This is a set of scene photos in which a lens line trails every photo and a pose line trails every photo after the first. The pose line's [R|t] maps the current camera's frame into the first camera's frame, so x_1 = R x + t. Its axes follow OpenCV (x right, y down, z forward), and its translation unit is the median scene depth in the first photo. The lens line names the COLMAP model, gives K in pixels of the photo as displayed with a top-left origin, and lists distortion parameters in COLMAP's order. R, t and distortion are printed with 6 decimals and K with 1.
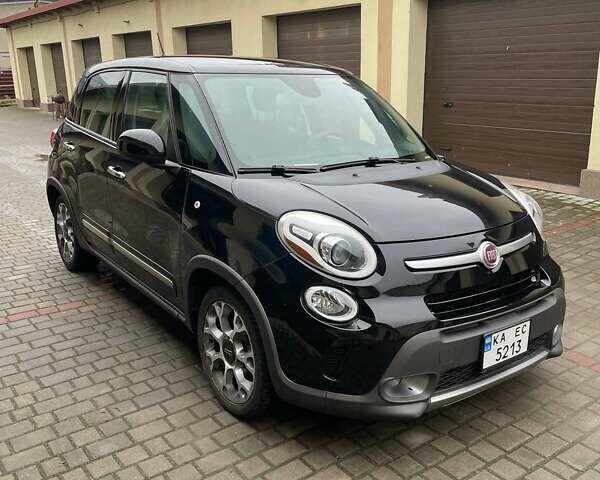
lens RADIAL K [[620.2, 0, 300.0], [0, 620.2, 240.0], [0, 0, 1]] dist [0.088262, -0.134418]
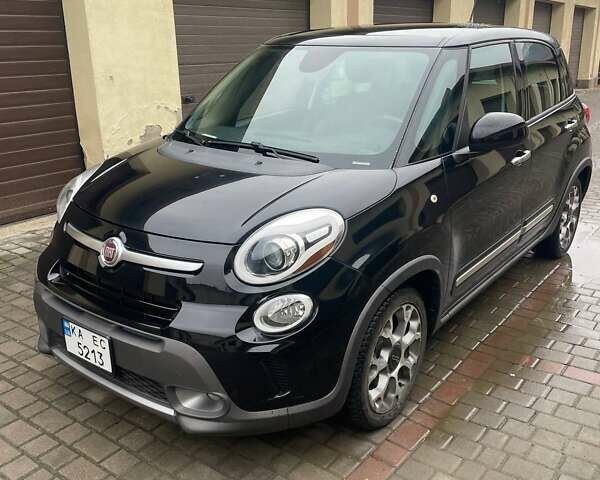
lens RADIAL K [[620.2, 0, 300.0], [0, 620.2, 240.0], [0, 0, 1]] dist [0.088262, -0.134418]
pose [[0.282643, 0.312550, -0.906877, 1.199593], [-0.256776, 0.935576, 0.242413, -0.283899], [0.924218, 0.164348, 0.344690, 0.931710]]
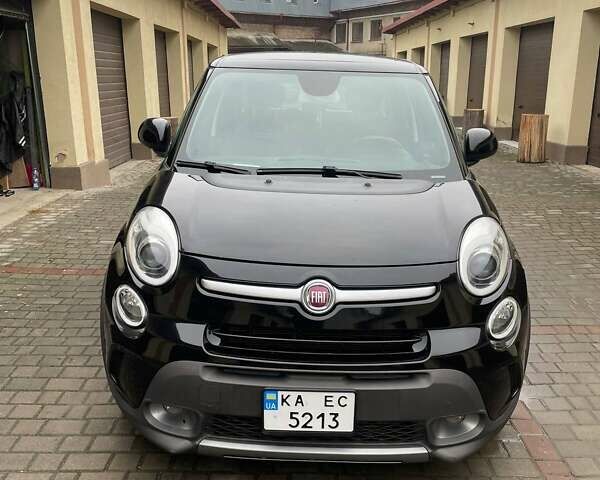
lens RADIAL K [[620.2, 0, 300.0], [0, 620.2, 240.0], [0, 0, 1]] dist [0.088262, -0.134418]
pose [[0.794004, 0.171770, -0.583140, 0.731677], [-0.175827, 0.983141, 0.050188, -0.082272], [0.581929, 0.062683, 0.810820, 0.336626]]
